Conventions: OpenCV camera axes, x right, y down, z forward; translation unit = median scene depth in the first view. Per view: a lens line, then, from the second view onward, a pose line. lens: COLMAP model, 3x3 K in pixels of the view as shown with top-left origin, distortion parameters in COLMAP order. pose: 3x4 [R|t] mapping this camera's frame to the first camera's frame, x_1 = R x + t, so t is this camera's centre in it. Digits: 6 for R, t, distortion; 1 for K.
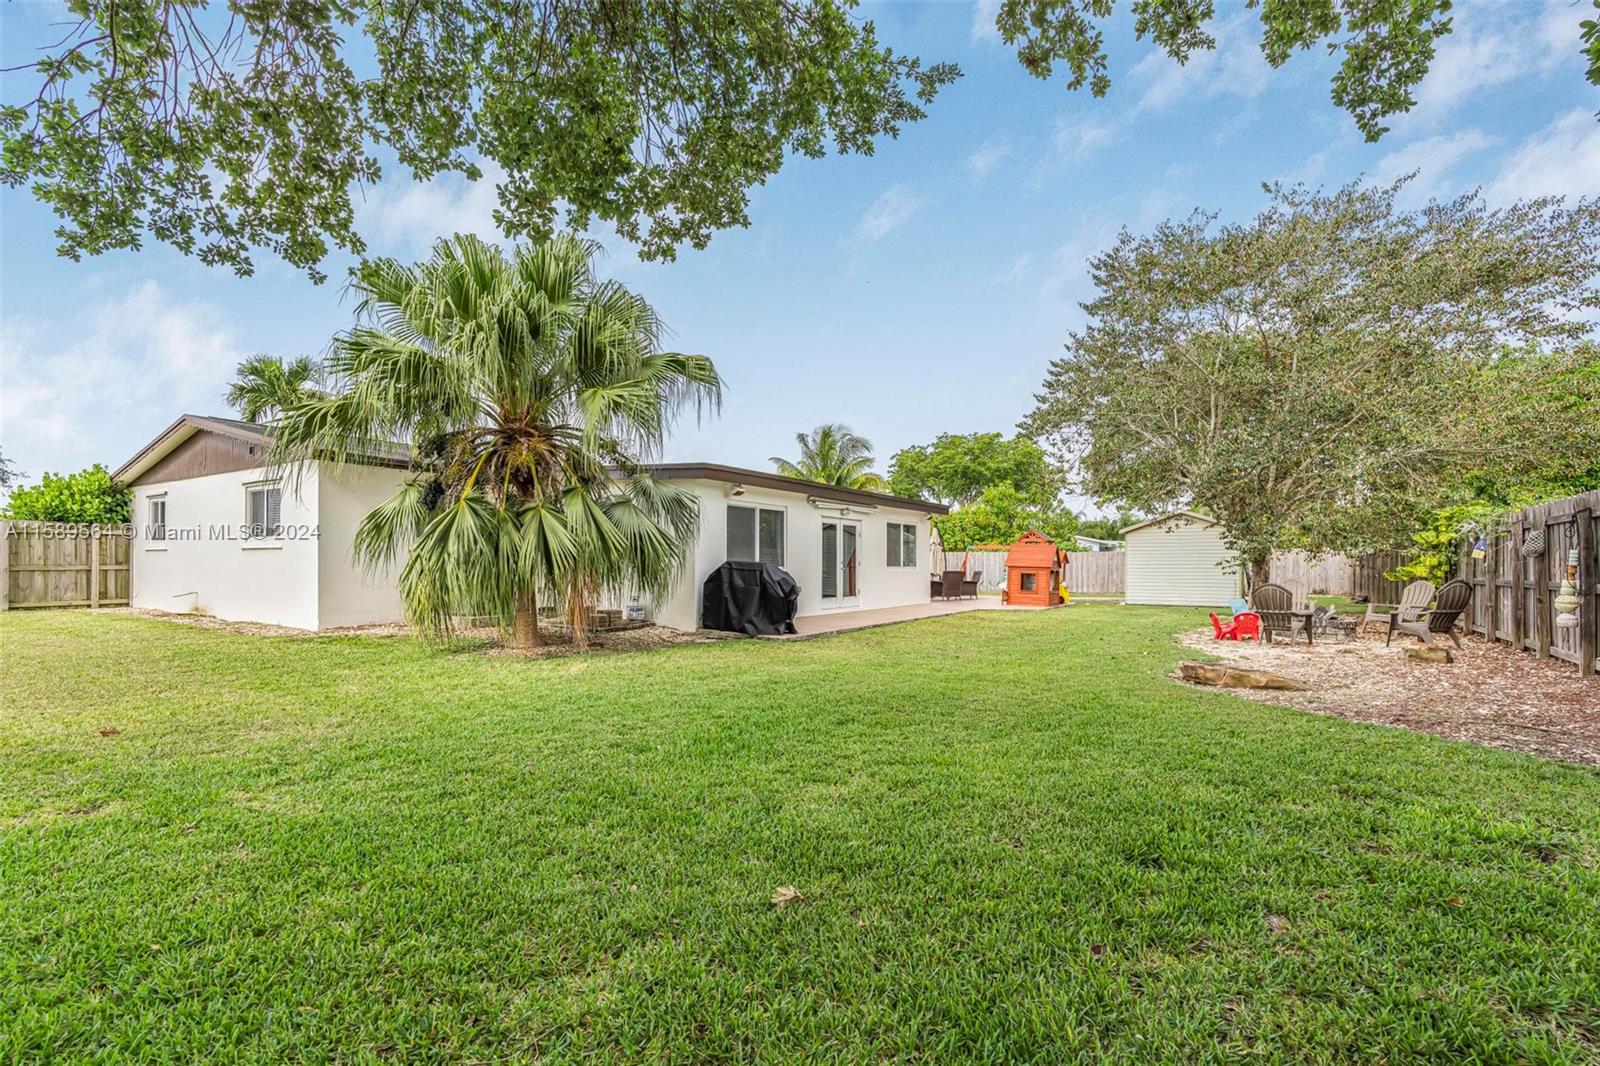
lens RADIAL K [[723.0, 0, 802.6], [0, 723.0, 546.3], [0, 0, 1]] dist [-0.006767, 0.003249]
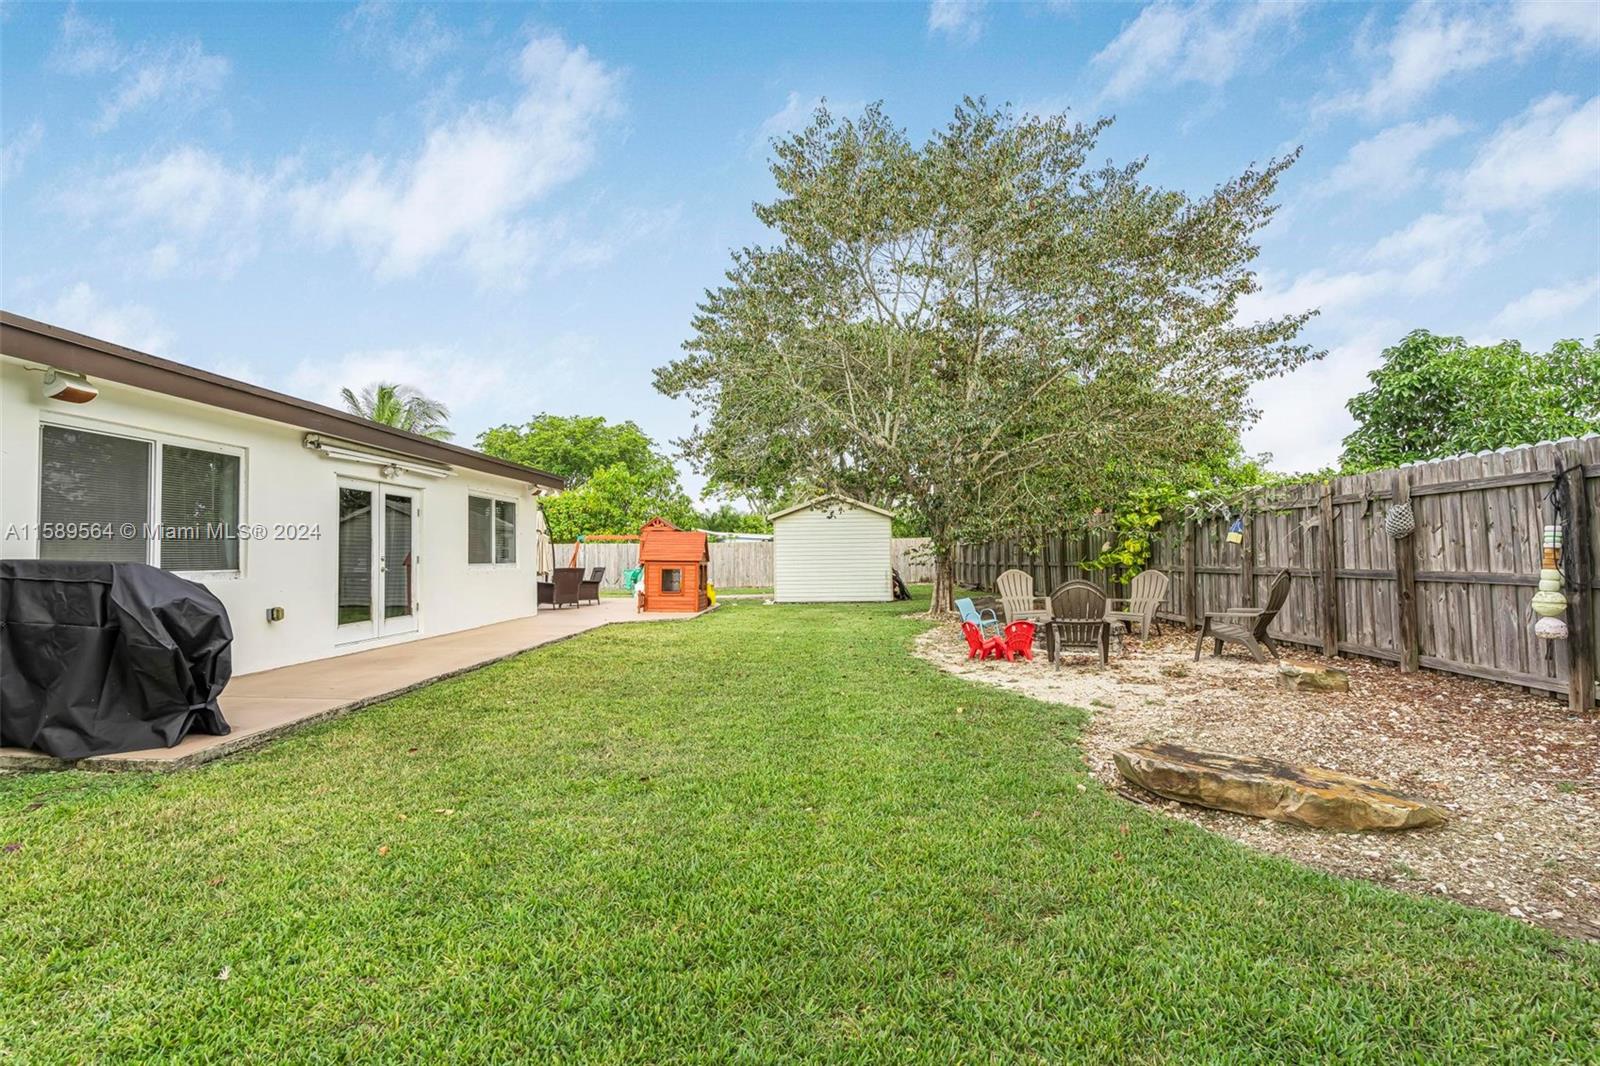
lens RADIAL K [[723.0, 0, 804.2], [0, 723.0, 530.6], [0, 0, 1]] dist [-0.006767, 0.003249]
pose [[0.853690, 0.004868, 0.520759, 0.039380], [0.001622, 0.999927, -0.012006, 0.006865], [-0.520779, 0.011094, 0.853619, 0.317413]]
